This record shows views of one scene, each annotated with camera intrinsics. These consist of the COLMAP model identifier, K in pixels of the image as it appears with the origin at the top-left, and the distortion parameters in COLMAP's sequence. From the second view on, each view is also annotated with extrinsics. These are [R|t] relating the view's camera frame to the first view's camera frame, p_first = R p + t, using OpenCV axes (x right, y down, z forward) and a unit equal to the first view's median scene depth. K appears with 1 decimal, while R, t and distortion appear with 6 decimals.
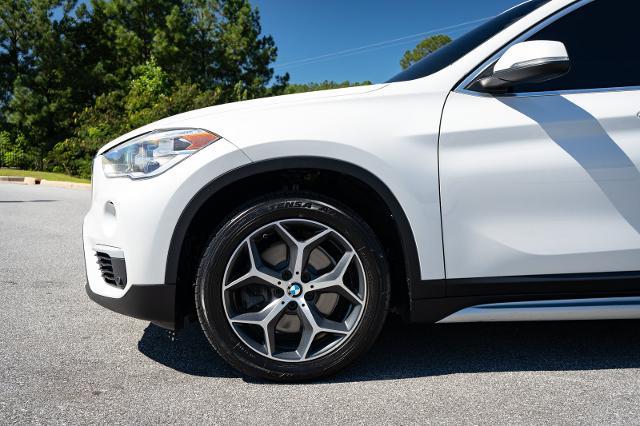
lens RADIAL K [[654.7, 0, 310.1], [0, 654.7, 215.9], [0, 0, 1]] dist [-0.012720, 0.010293]
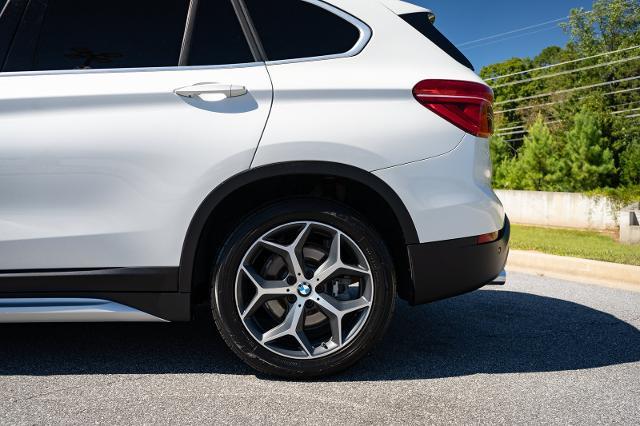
lens RADIAL K [[600.9, 0, 320.0], [0, 600.9, 213.0], [0, 0, 1]] dist [0.004462, 0.005453]
pose [[0.999479, 0.009307, -0.030902, 0.092559], [-0.009713, 0.999868, -0.013017, 0.000136], [0.030777, 0.013311, 0.999438, 0.013442]]
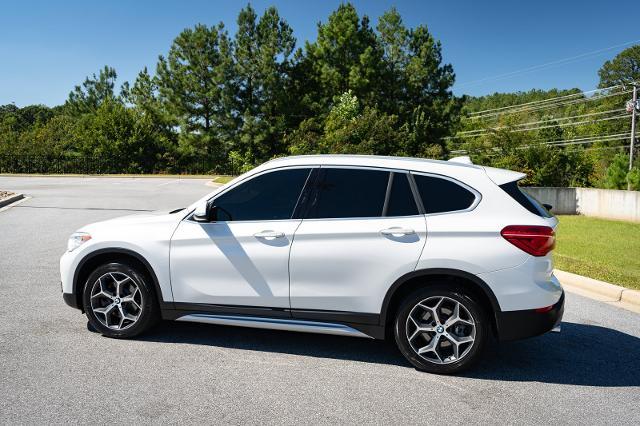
lens RADIAL K [[565.5, 0, 312.8], [0, 565.5, 211.7], [0, 0, 1]] dist [-0.001478, -0.001182]
pose [[0.932981, 0.040807, -0.357604, 0.107845], [-0.037082, 0.999163, 0.017270, -0.021785], [0.358009, -0.002852, 0.933714, -0.054862]]
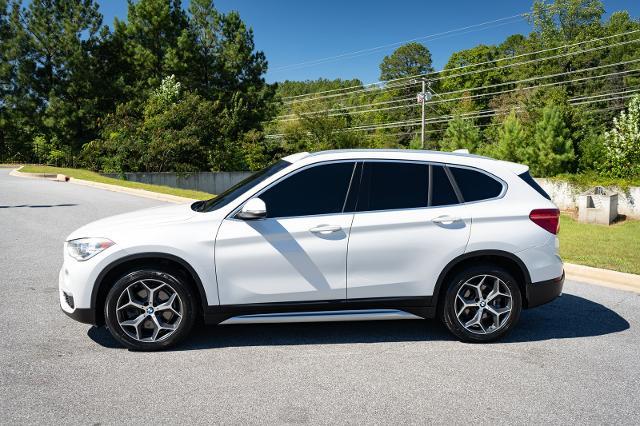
lens RADIAL K [[565.5, 0, 312.8], [0, 565.5, 211.7], [0, 0, 1]] dist [-0.001478, -0.001182]
pose [[0.999981, 0.005606, 0.002713, 0.040345], [-0.005701, 0.999329, 0.036192, -0.022735], [-0.002508, -0.036206, 0.999341, -0.070442]]
